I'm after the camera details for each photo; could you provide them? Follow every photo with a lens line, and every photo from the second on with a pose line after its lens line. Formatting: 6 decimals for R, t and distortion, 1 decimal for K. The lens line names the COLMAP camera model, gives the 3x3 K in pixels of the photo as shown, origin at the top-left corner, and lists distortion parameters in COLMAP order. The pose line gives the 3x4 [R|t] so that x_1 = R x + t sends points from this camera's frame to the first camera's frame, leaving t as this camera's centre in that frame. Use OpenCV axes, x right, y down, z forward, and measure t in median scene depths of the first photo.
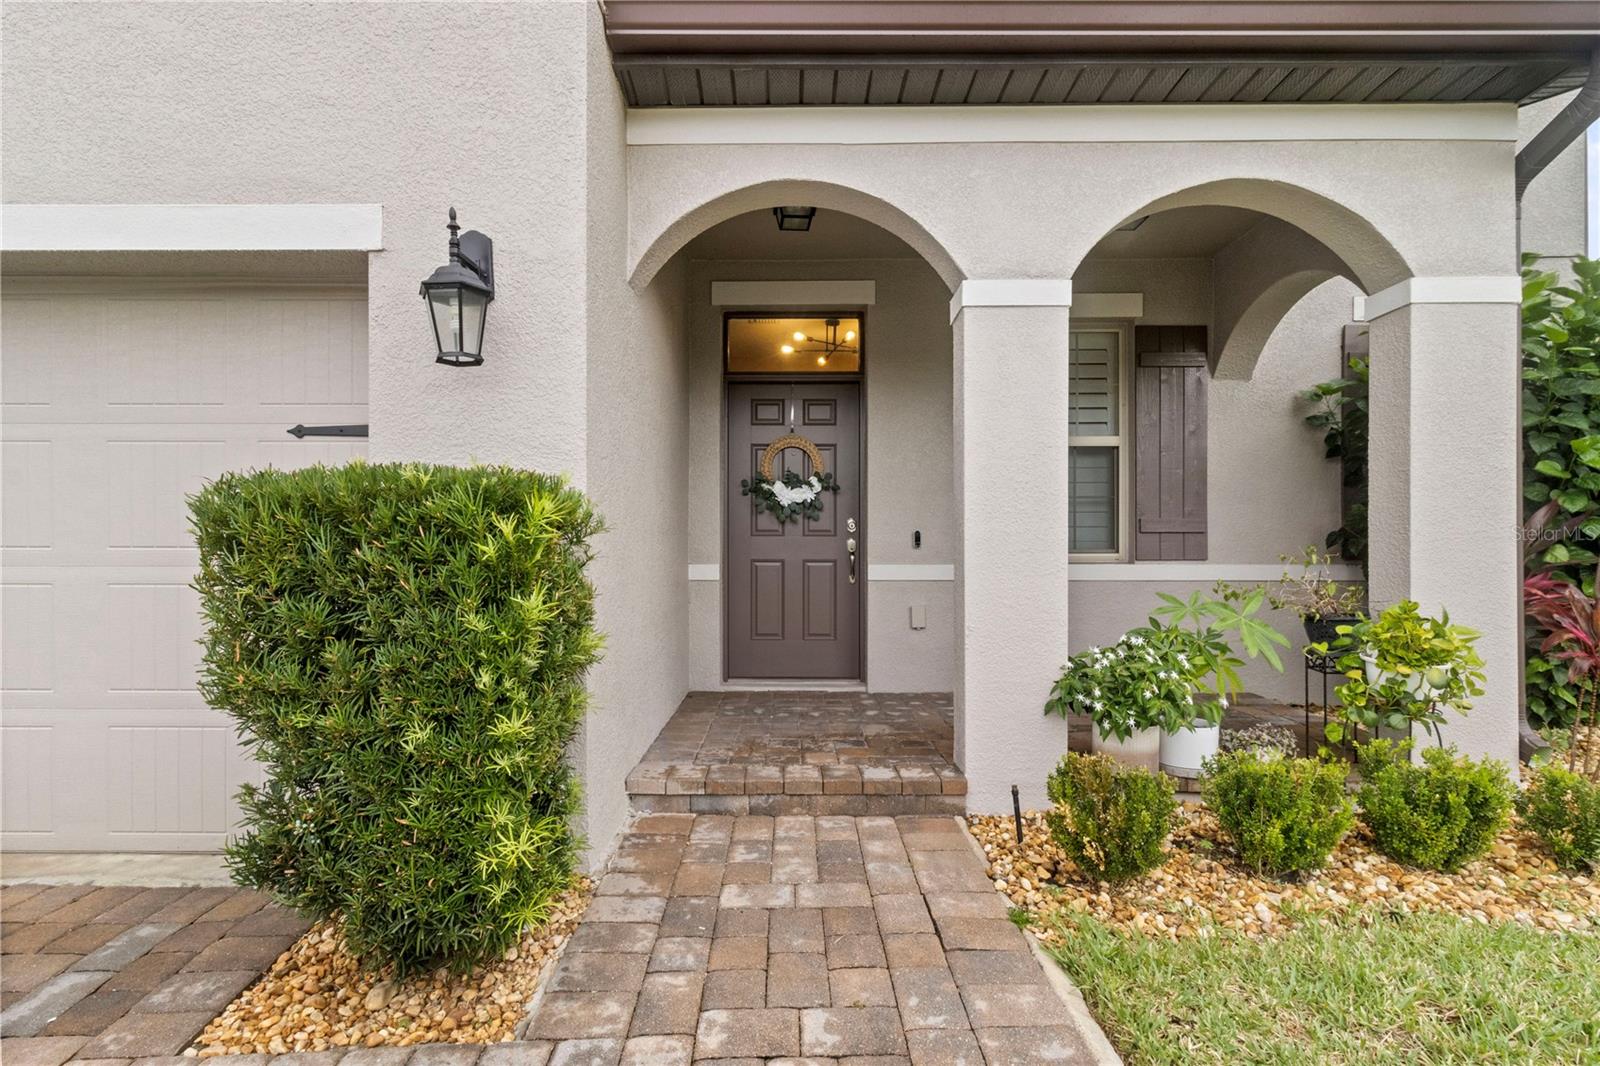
lens RADIAL K [[760.3, 0, 809.0], [0, 760.3, 550.3], [0, 0, 1]] dist [0.000624, 0.000098]
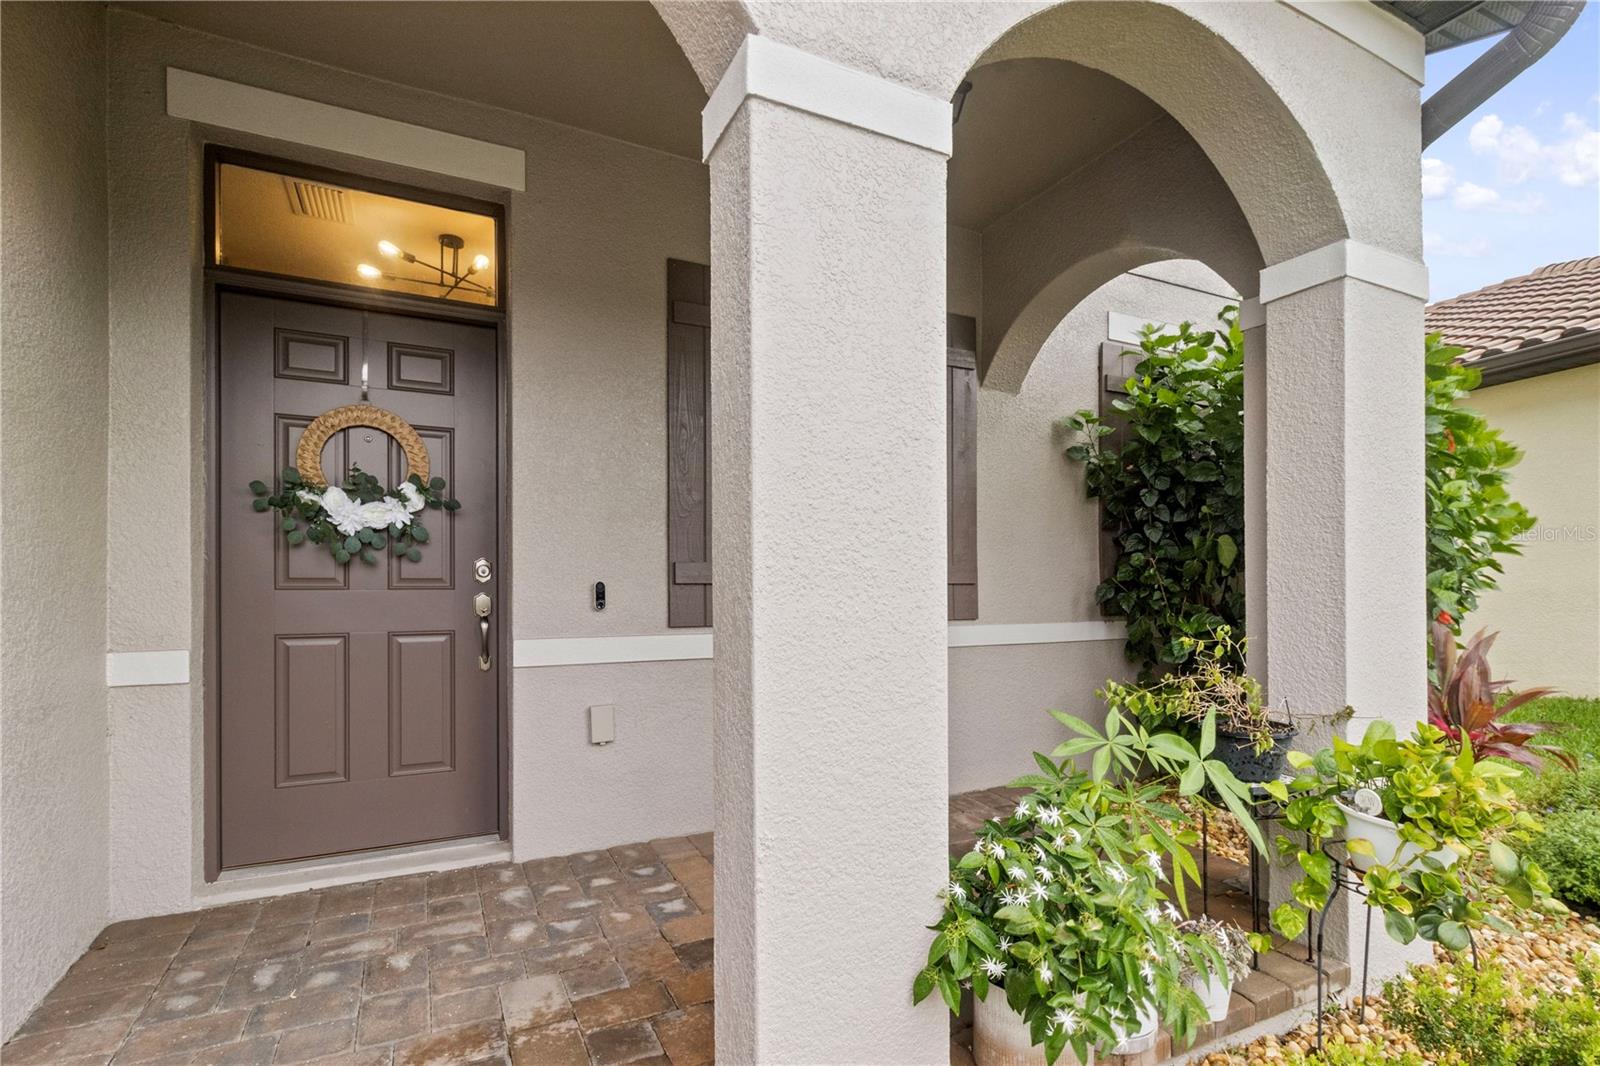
lens RADIAL K [[752.6, 0, 798.7], [0, 752.6, 590.5], [0, 0, 1]] dist [0.007751, 0.000973]
pose [[0.904021, -0.003594, 0.427473, 0.028006], [-0.005897, 0.999765, 0.020878, -0.031447], [-0.427447, -0.021395, 0.903787, 0.378032]]
